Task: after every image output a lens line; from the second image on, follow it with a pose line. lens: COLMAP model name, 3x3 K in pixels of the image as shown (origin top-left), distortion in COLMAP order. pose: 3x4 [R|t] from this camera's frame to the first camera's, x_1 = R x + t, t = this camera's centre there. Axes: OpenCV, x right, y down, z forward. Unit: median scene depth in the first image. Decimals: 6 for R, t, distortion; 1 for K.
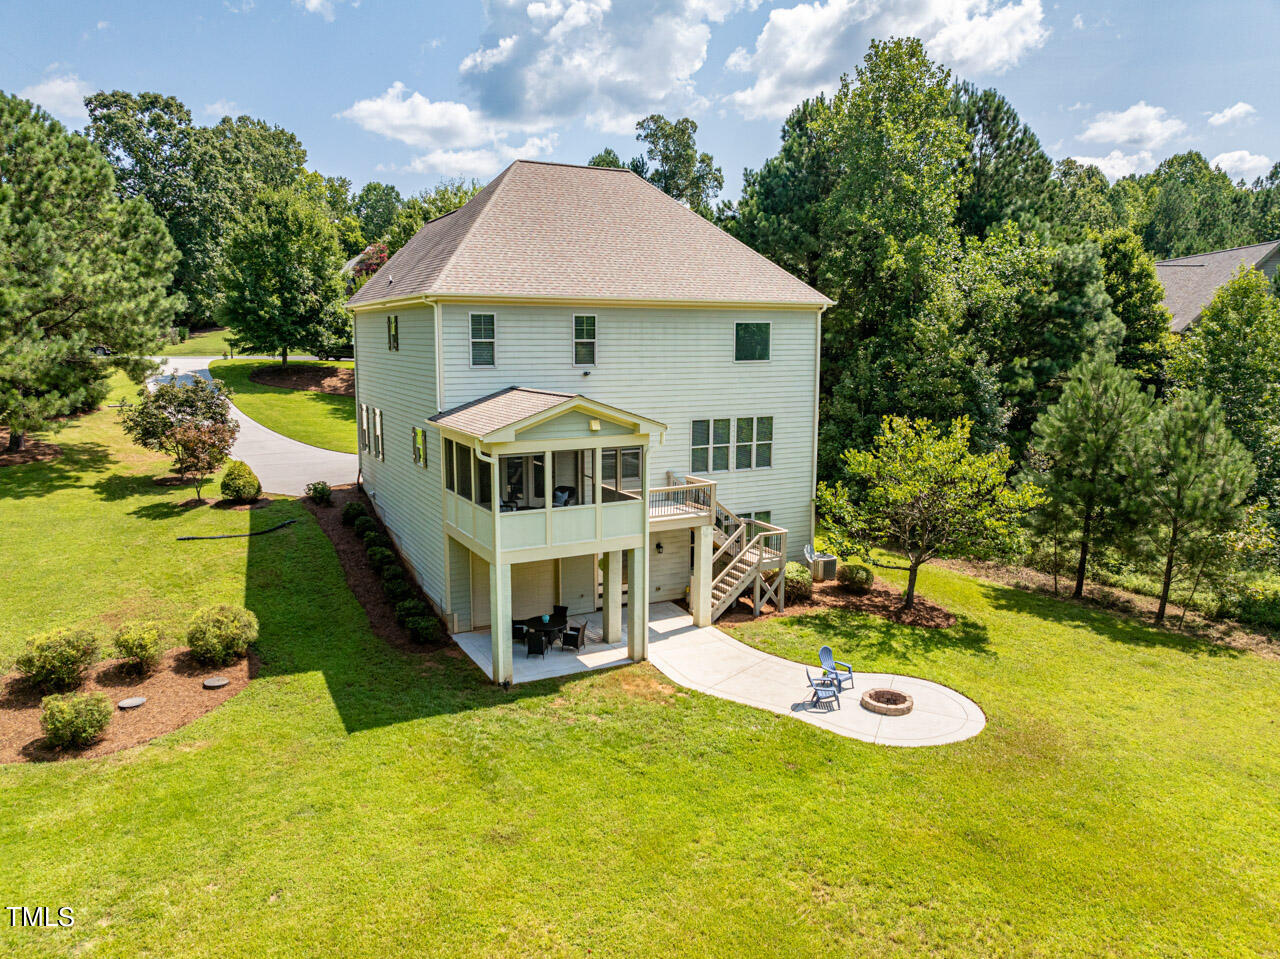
lens RADIAL K [[900.4, 0, 637.6], [0, 900.4, 451.4], [0, 0, 1]] dist [-0.027382, -0.006954]
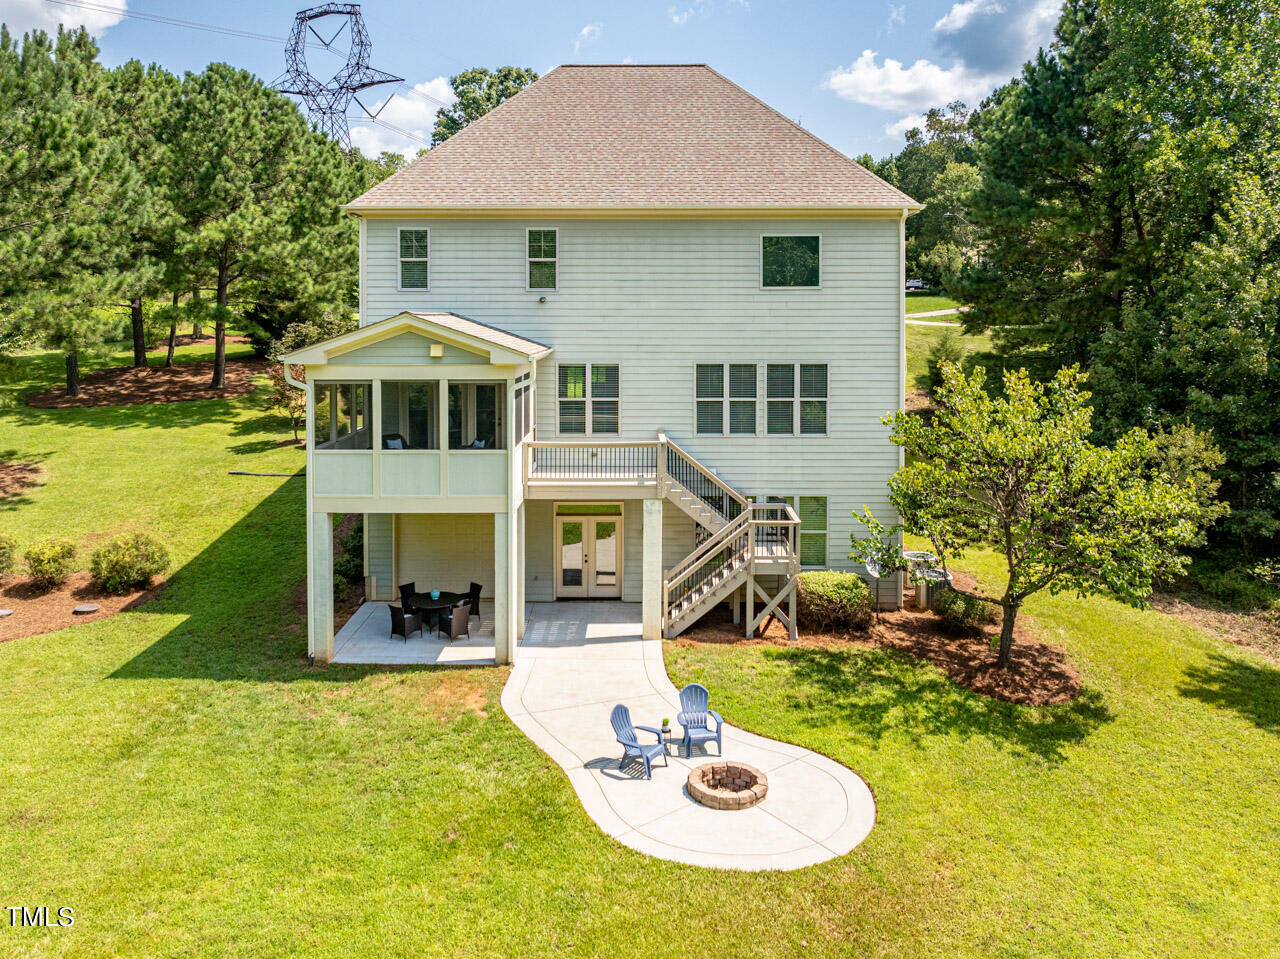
lens RADIAL K [[1011.9, 0, 624.3], [0, 1011.9, 312.2], [0, 0, 1]] dist [-0.037465, 0.012596]
pose [[0.873364, -0.003536, -0.487055, 0.442924], [-0.059652, 0.991669, -0.114164, 0.024349], [0.483401, 0.128760, 0.865878, 0.237334]]
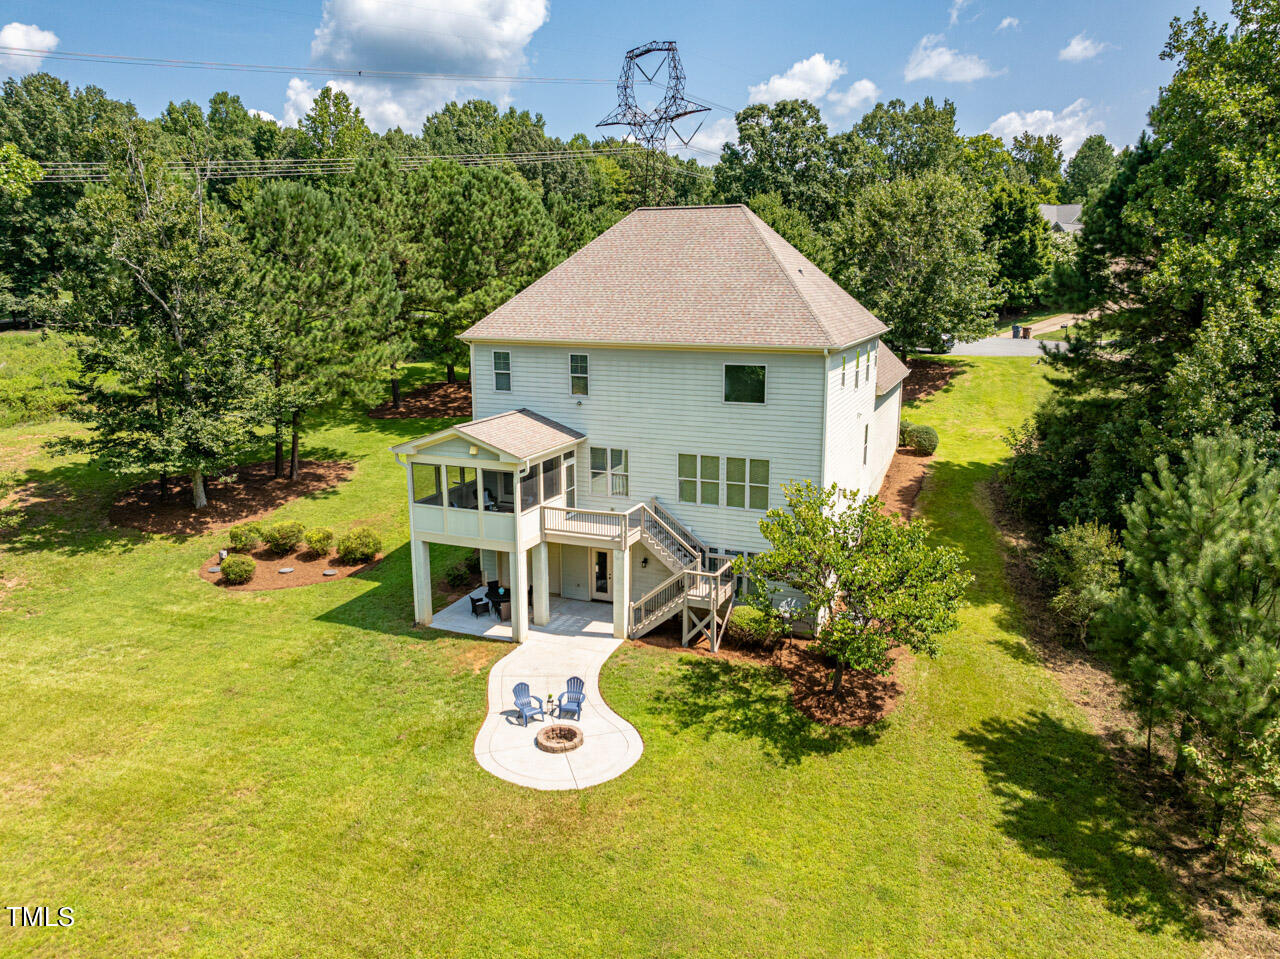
lens RADIAL K [[900.4, 0, 637.6], [0, 900.4, 451.4], [0, 0, 1]] dist [-0.027382, -0.006954]
pose [[0.634616, 0.141474, -0.759768, 0.881022], [-0.096396, 0.989915, 0.103812, -0.149700], [0.766792, 0.007357, 0.641853, 0.289379]]
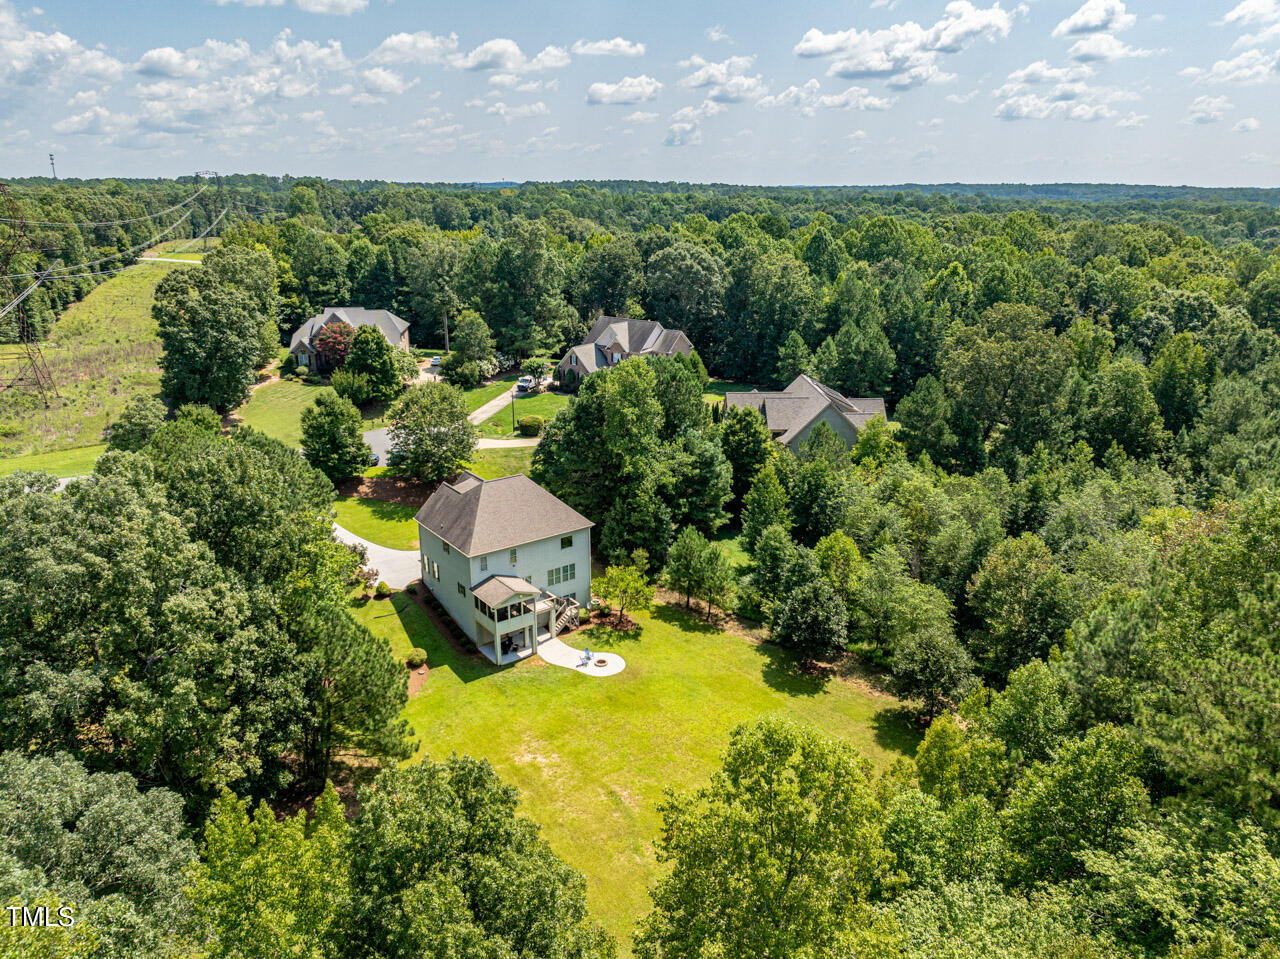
lens RADIAL K [[900.4, 0, 637.6], [0, 900.4, 451.4], [0, 0, 1]] dist [-0.027382, -0.006954]
pose [[0.988097, -0.046736, 0.146563, -0.070879], [0.022893, 0.986798, 0.160330, -0.967904], [-0.152121, -0.155066, 0.976122, -2.082989]]
